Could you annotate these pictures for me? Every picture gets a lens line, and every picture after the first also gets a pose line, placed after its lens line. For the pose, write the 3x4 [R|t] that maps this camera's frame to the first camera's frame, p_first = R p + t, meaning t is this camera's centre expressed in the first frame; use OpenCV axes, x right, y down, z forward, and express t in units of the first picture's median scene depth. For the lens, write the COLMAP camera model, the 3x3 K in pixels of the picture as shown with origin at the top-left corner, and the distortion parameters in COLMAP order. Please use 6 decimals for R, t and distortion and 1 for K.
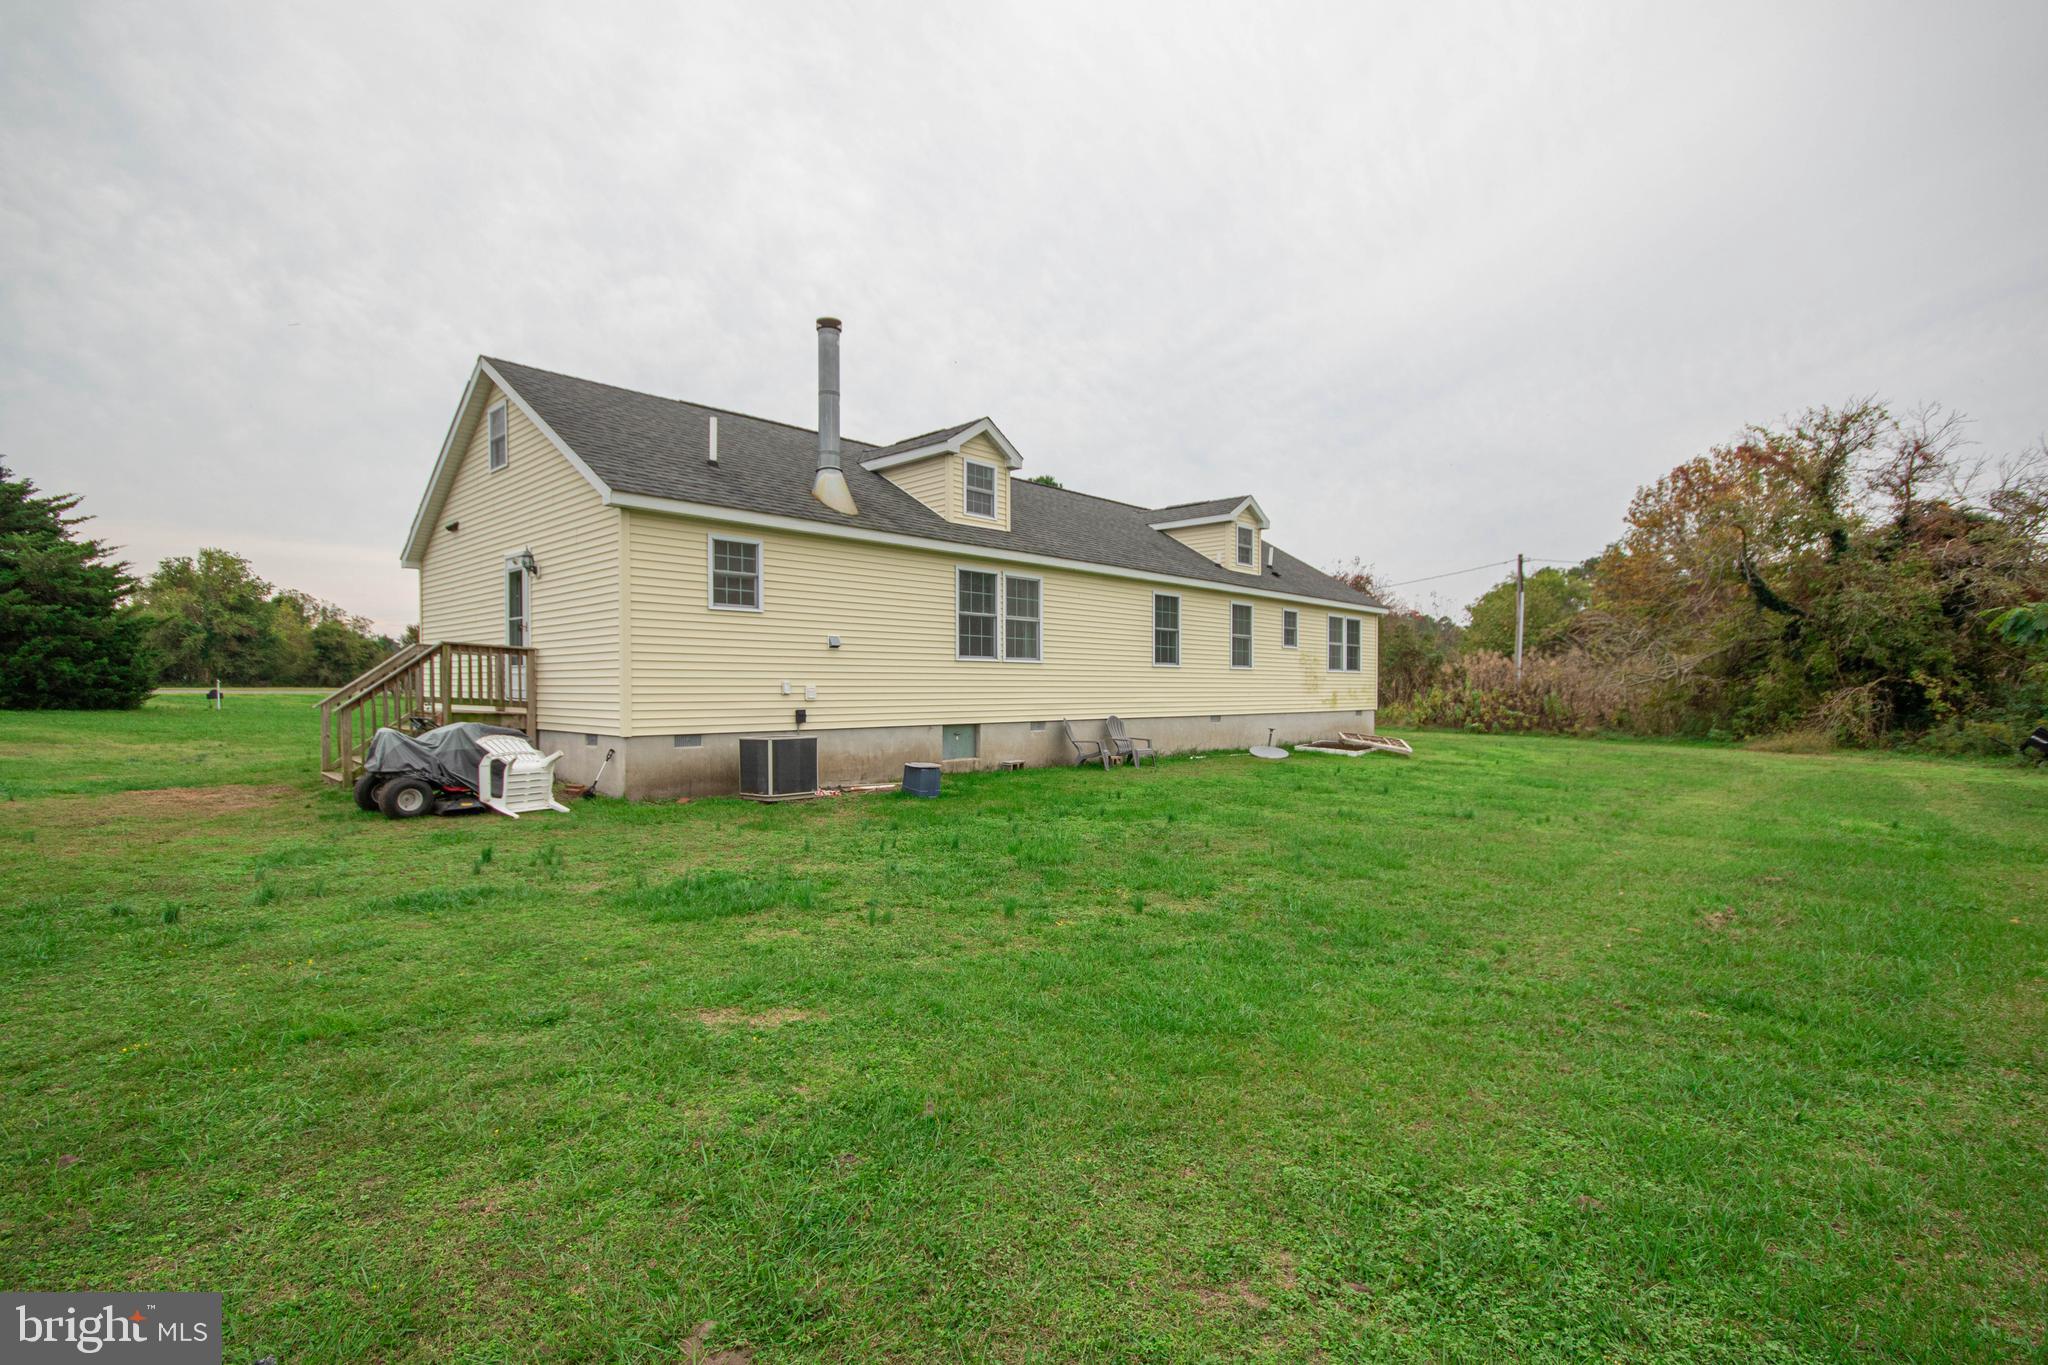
lens RADIAL K [[962.2, 0, 1029.9], [0, 962.2, 704.3], [0, 0, 1]] dist [-0.001620, 0.000143]
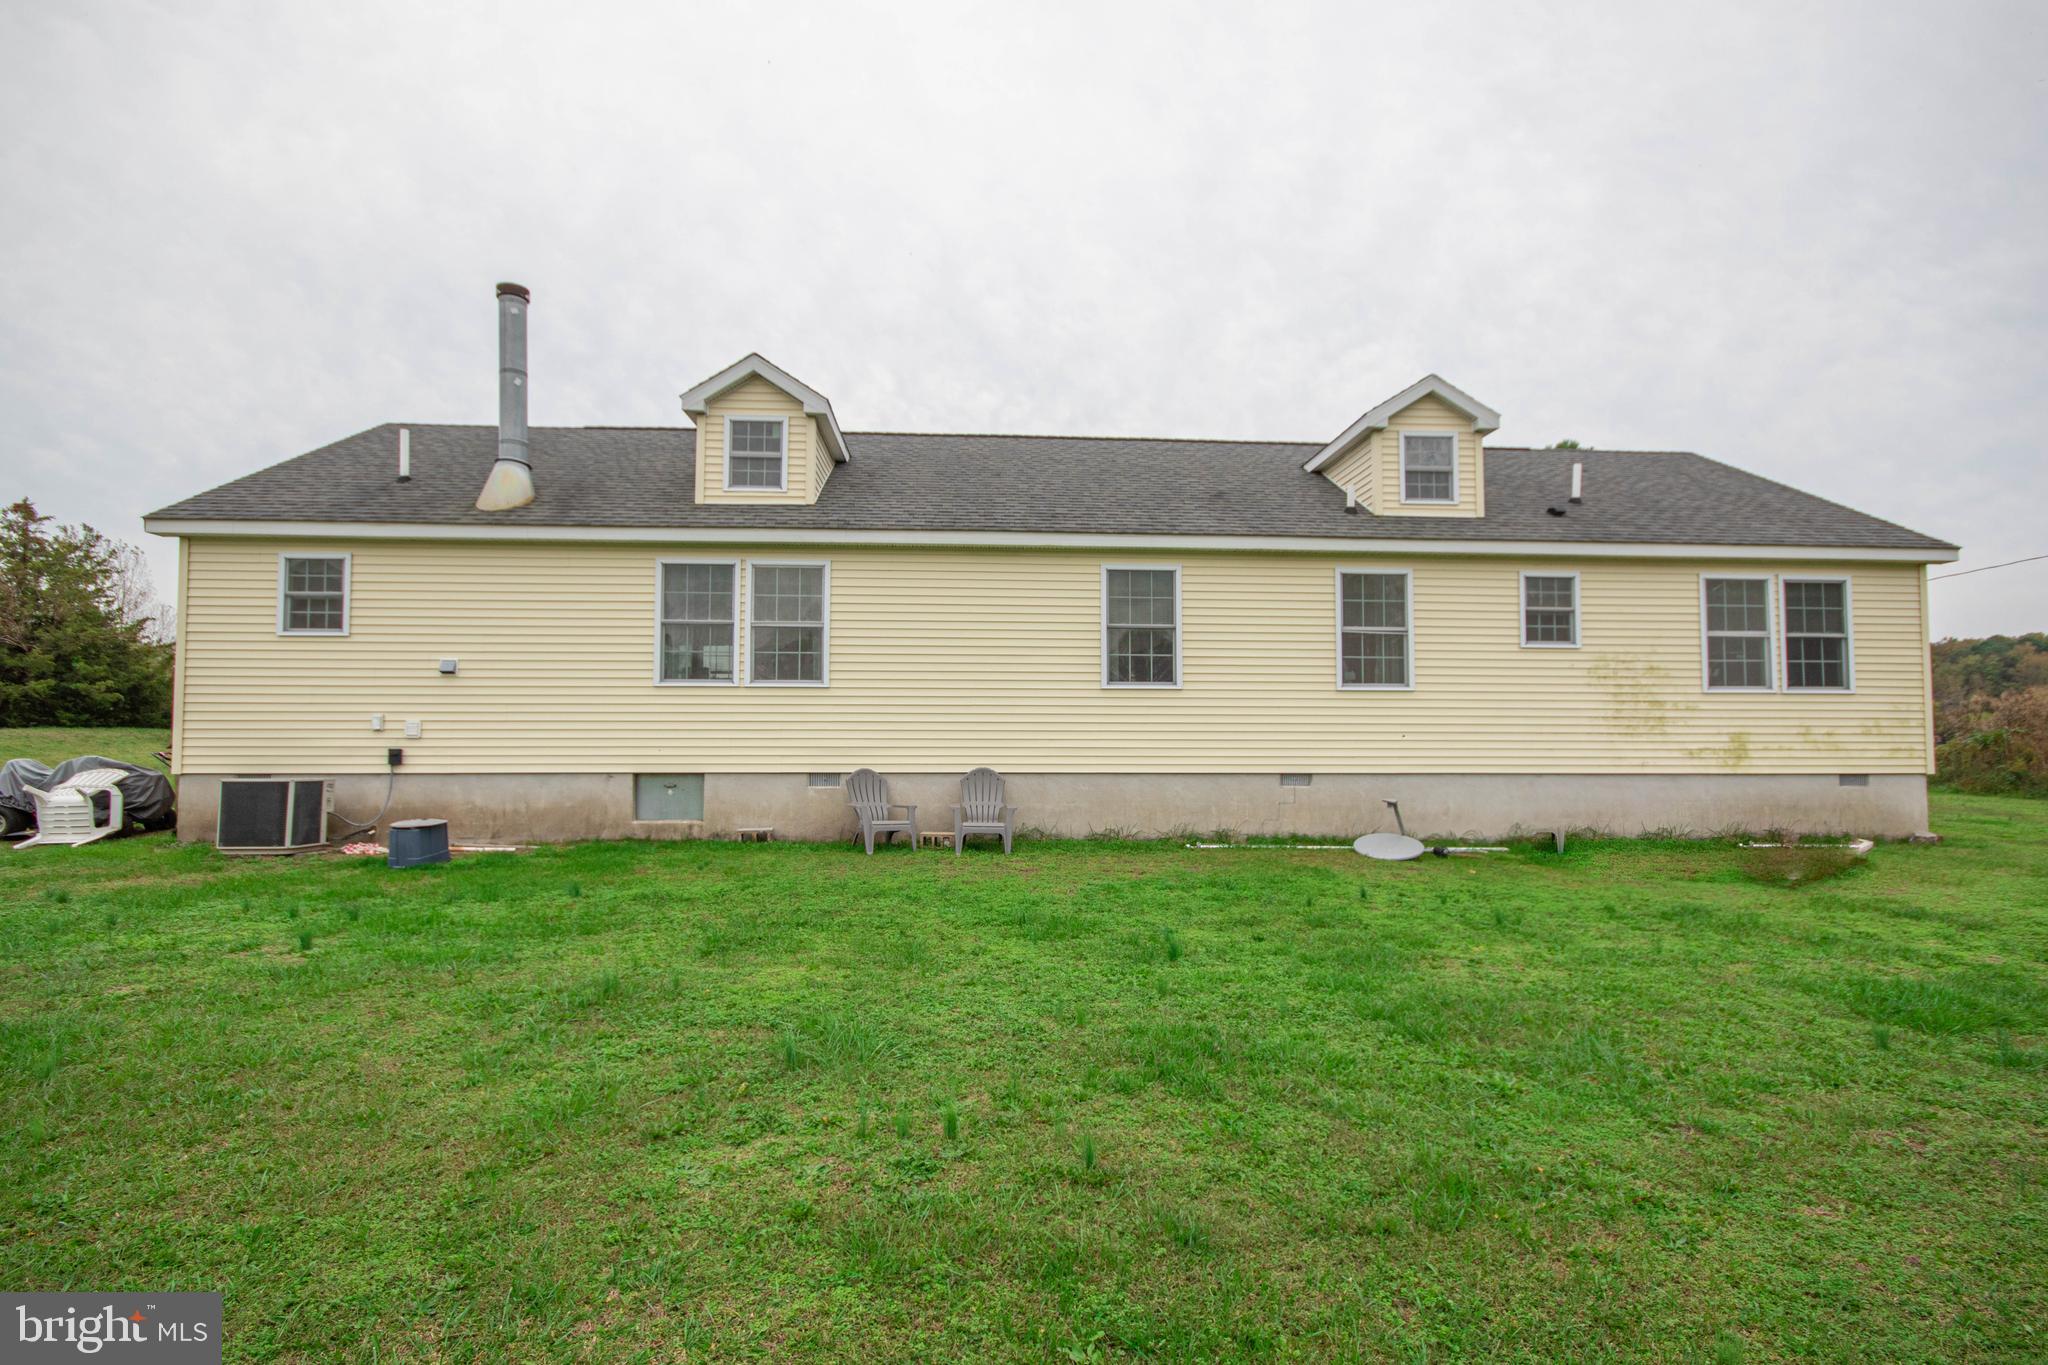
lens RADIAL K [[942.5, 0, 1024.0], [0, 942.5, 682.5], [0, 0, 1]] dist [-0.000355, 0.000266]
pose [[0.725246, -0.031607, -0.687764, 0.539616], [-0.013117, 0.998130, -0.059702, -0.007608], [0.688365, 0.052320, 0.723475, 0.578517]]
